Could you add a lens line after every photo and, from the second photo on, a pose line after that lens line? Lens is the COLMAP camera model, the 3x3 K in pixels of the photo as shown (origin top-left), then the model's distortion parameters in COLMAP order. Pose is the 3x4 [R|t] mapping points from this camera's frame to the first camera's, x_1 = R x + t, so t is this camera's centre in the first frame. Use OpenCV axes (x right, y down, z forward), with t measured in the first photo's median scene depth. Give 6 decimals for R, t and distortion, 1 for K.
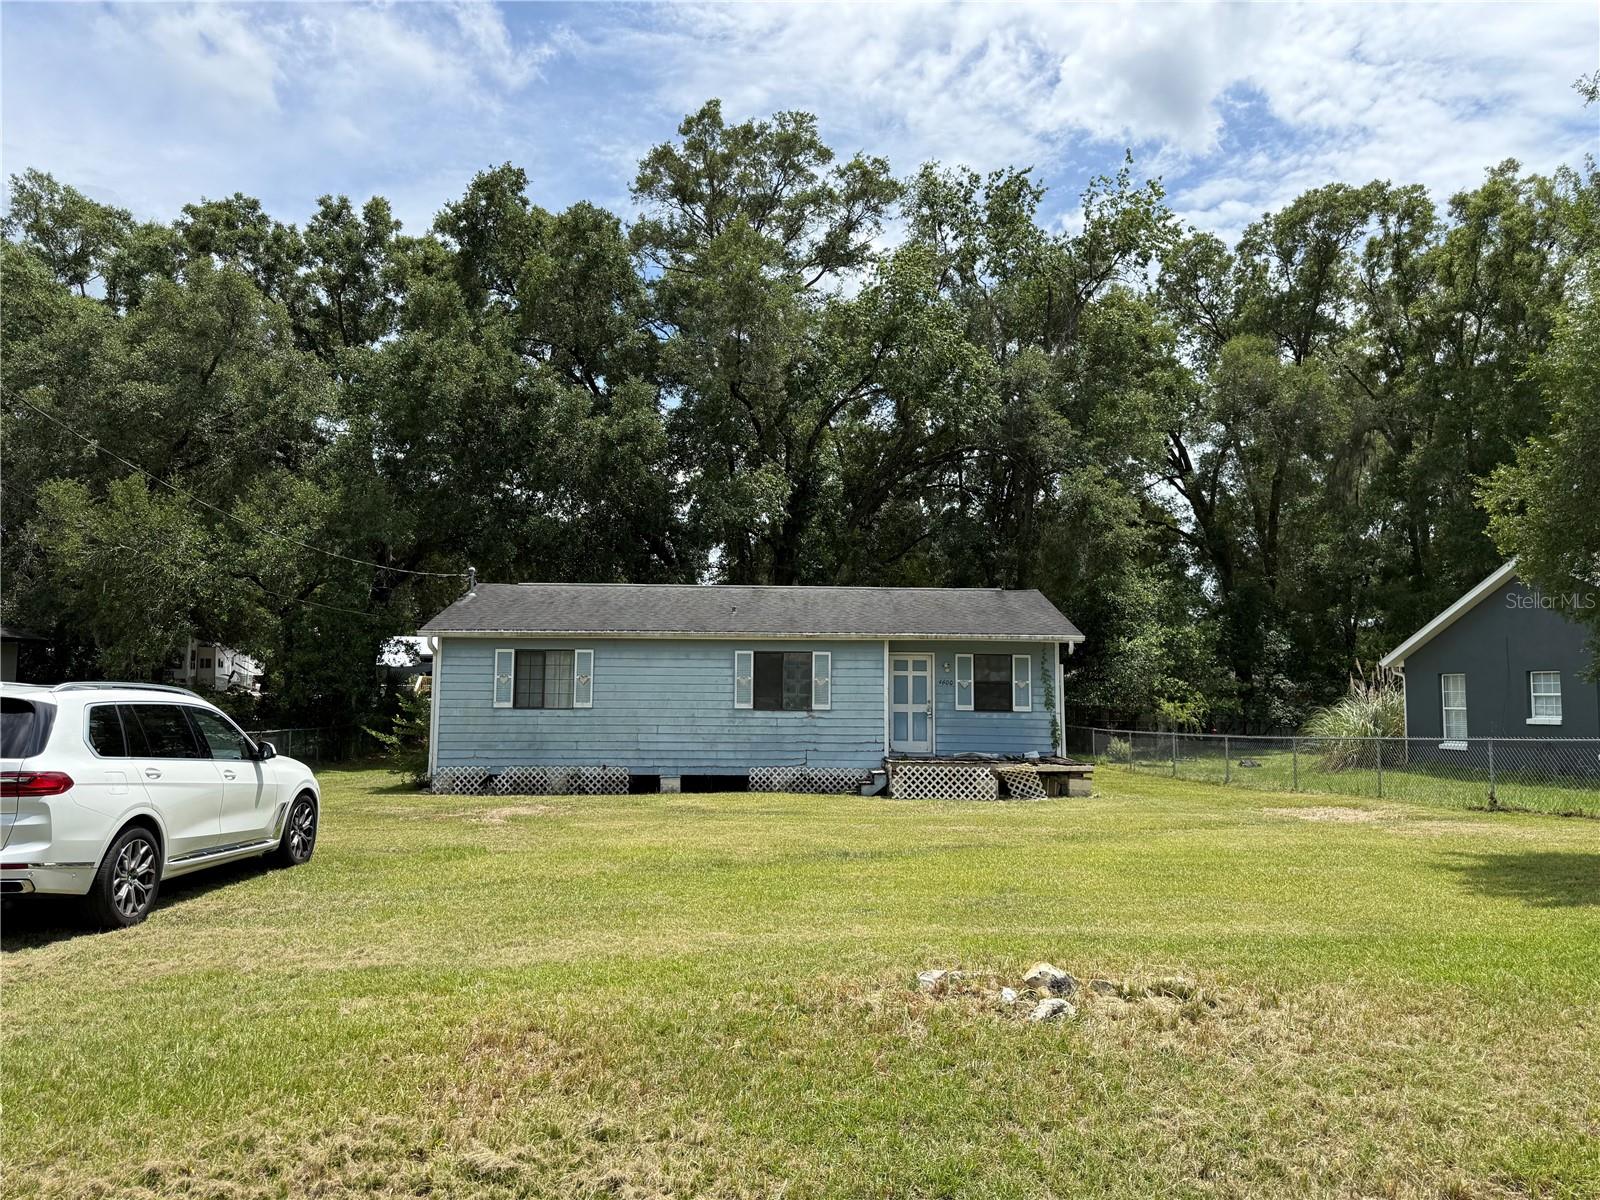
lens RADIAL K [[1152.6, 0, 800.3], [0, 1152.6, 590.7], [0, 0, 1]] dist [0.034368, -0.013326]
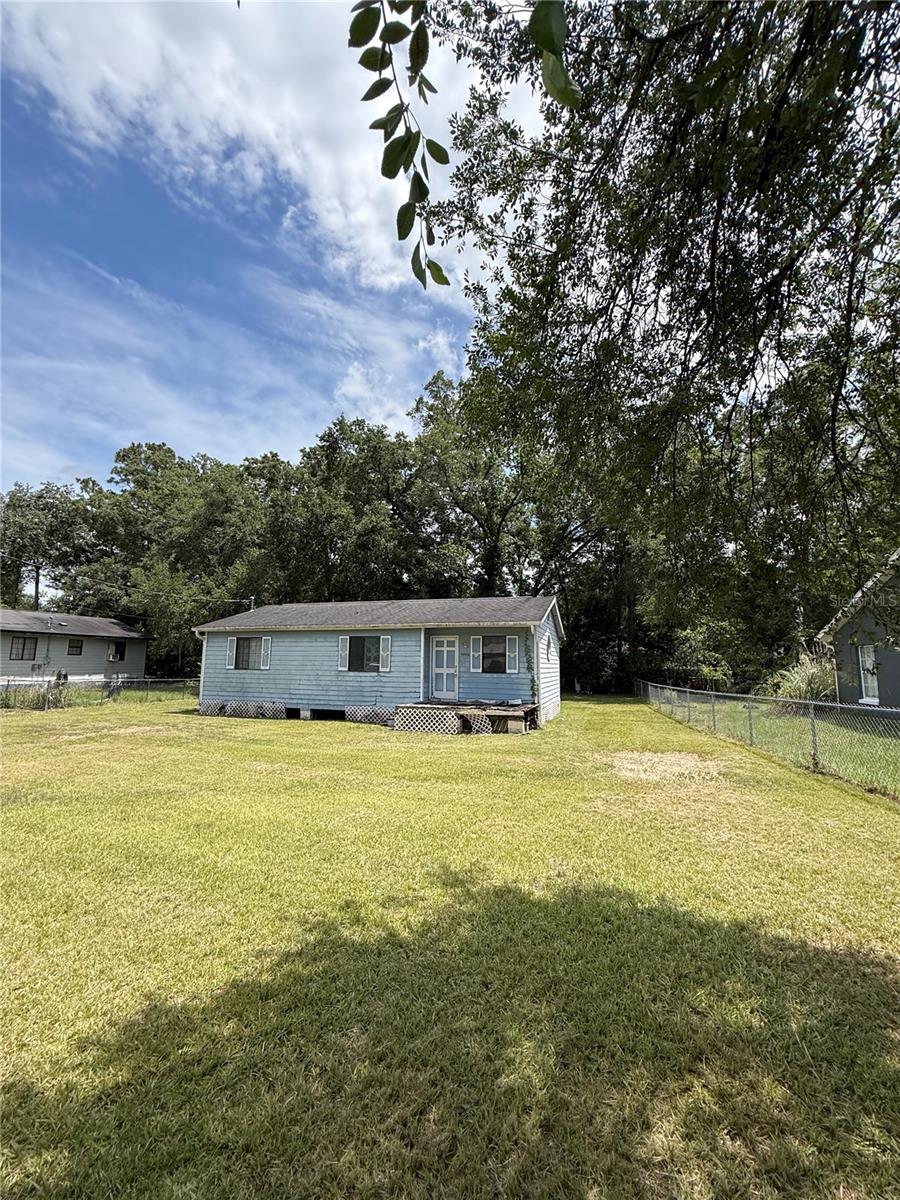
lens RADIAL K [[481.9, 0, 455.0], [0, 481.9, 588.9], [0, 0, 1]] dist [-0.001503, 0.000766]
pose [[0.951528, -0.045923, -0.304115, 0.327739], [0.026608, 0.997374, -0.067358, 0.035159], [0.306410, 0.056001, 0.950251, 0.371616]]
